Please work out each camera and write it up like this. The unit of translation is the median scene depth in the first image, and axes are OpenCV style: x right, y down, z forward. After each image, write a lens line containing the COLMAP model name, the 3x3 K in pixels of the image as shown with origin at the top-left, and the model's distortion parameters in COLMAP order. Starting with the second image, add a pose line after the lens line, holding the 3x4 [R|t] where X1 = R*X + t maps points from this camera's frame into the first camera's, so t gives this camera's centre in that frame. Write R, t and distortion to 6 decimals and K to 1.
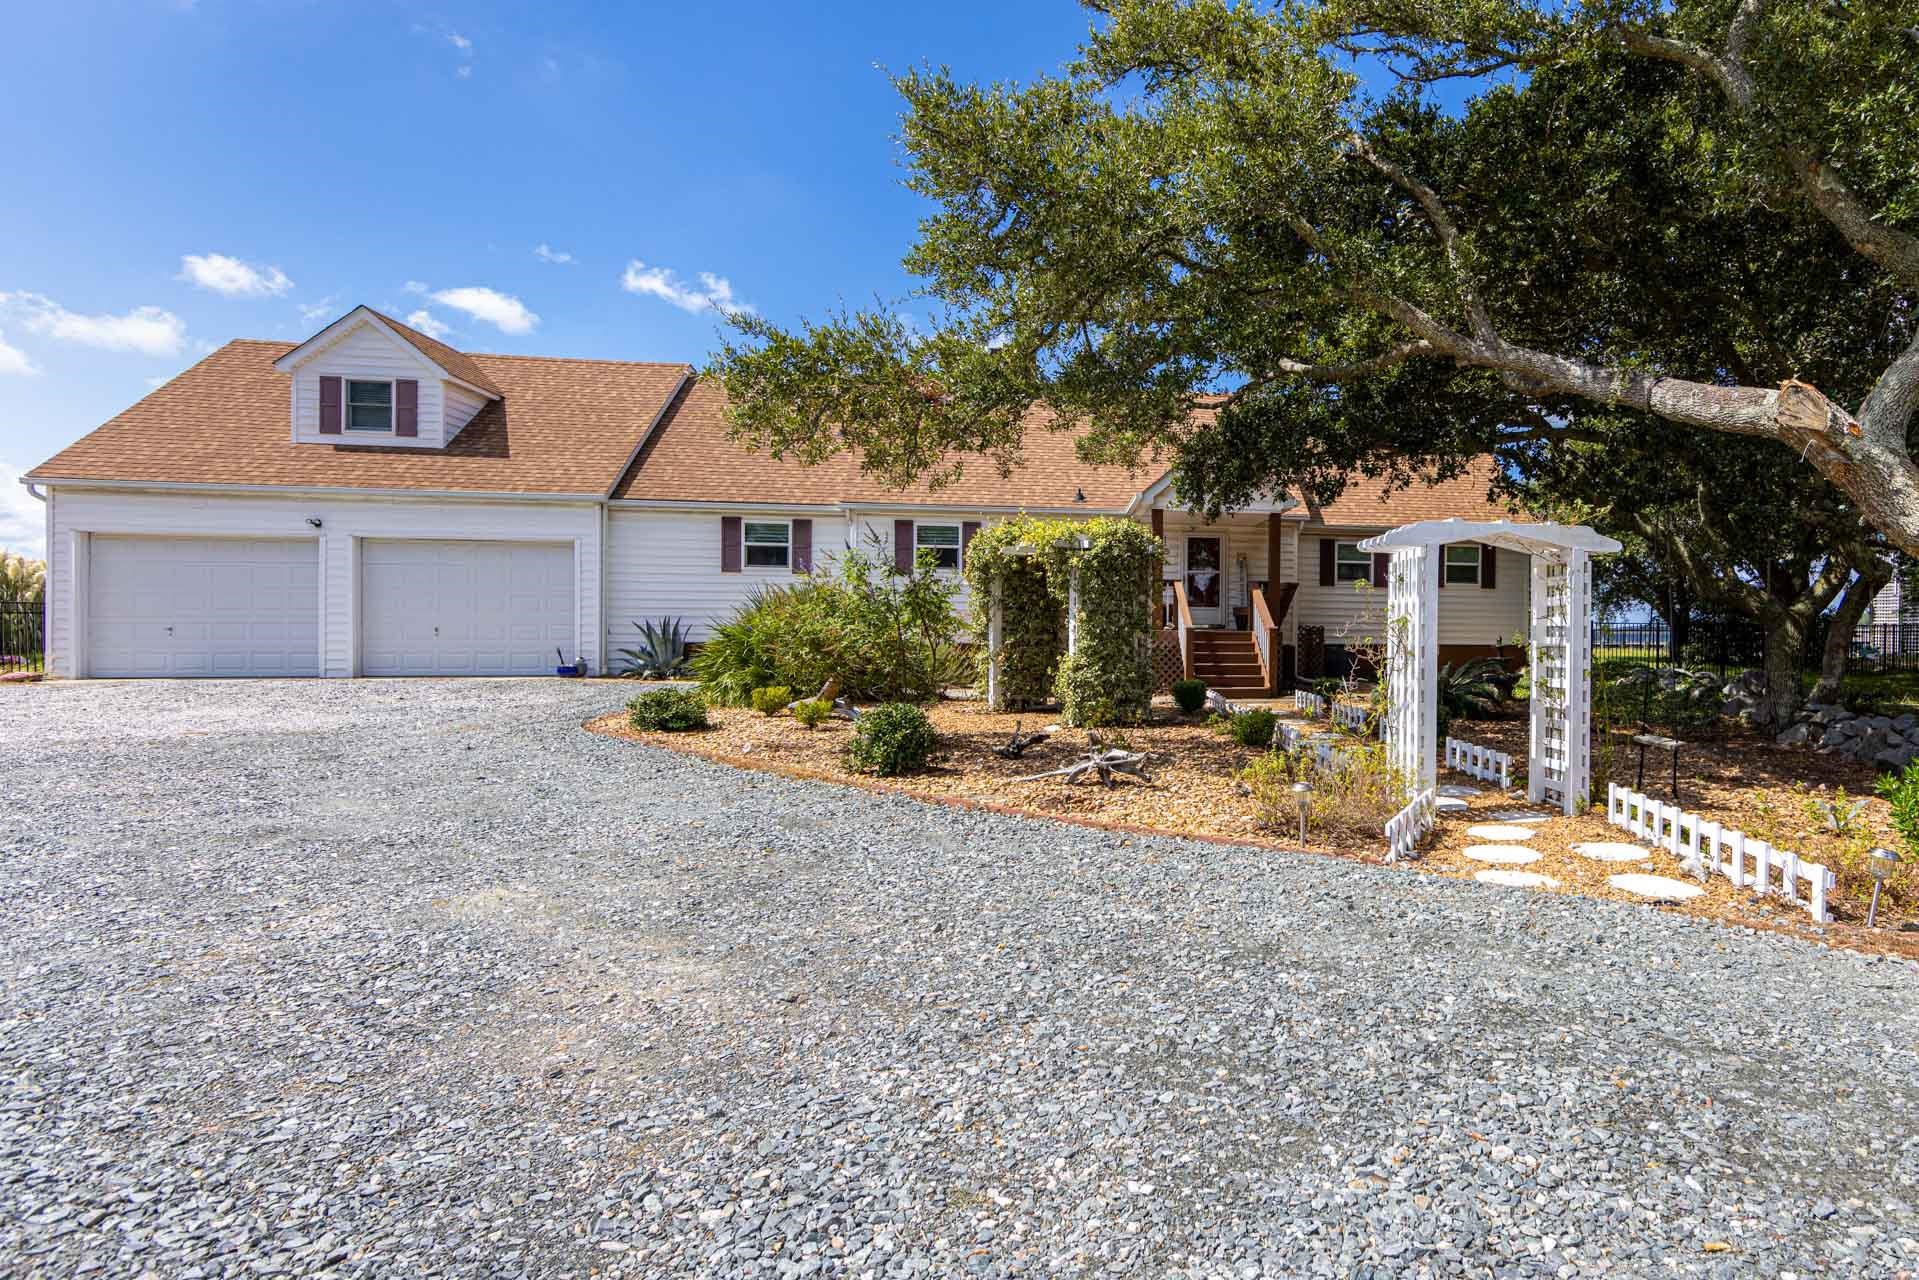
lens RADIAL K [[1795.2, 0, 959.5], [0, 1795.2, 640.0], [0, 0, 1]] dist [-0.002315, -0.001833]
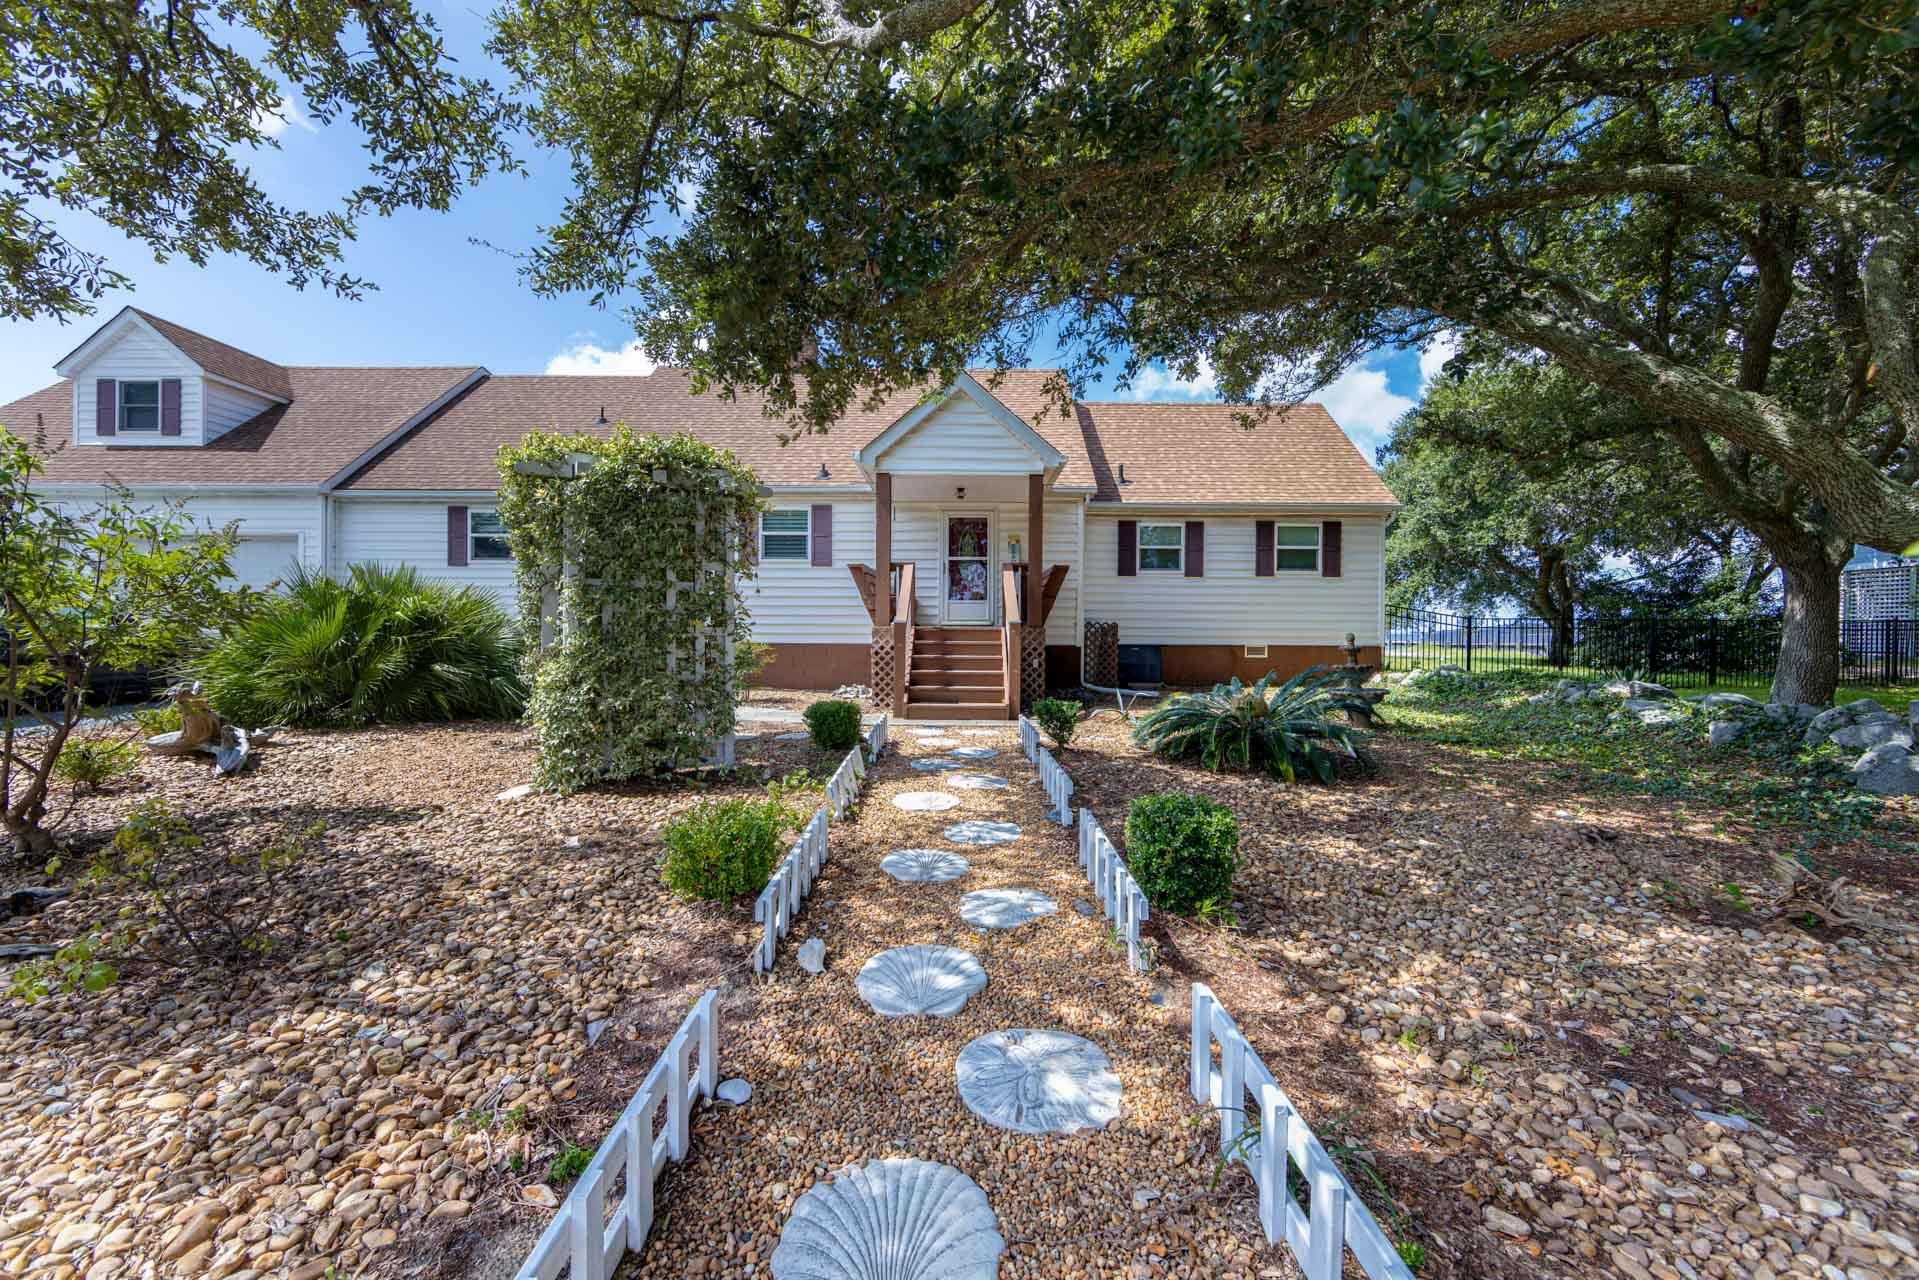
lens RADIAL K [[733.1, 0, 959.5], [0, 733.1, 640.0], [0, 0, 1]] dist [-0.000101, -0.000073]
pose [[0.983763, 0.000719, -0.179472, 0.198364], [-0.001122, 0.999997, -0.002145, 0.001229], [0.179470, 0.002312, 0.983761, 0.676371]]
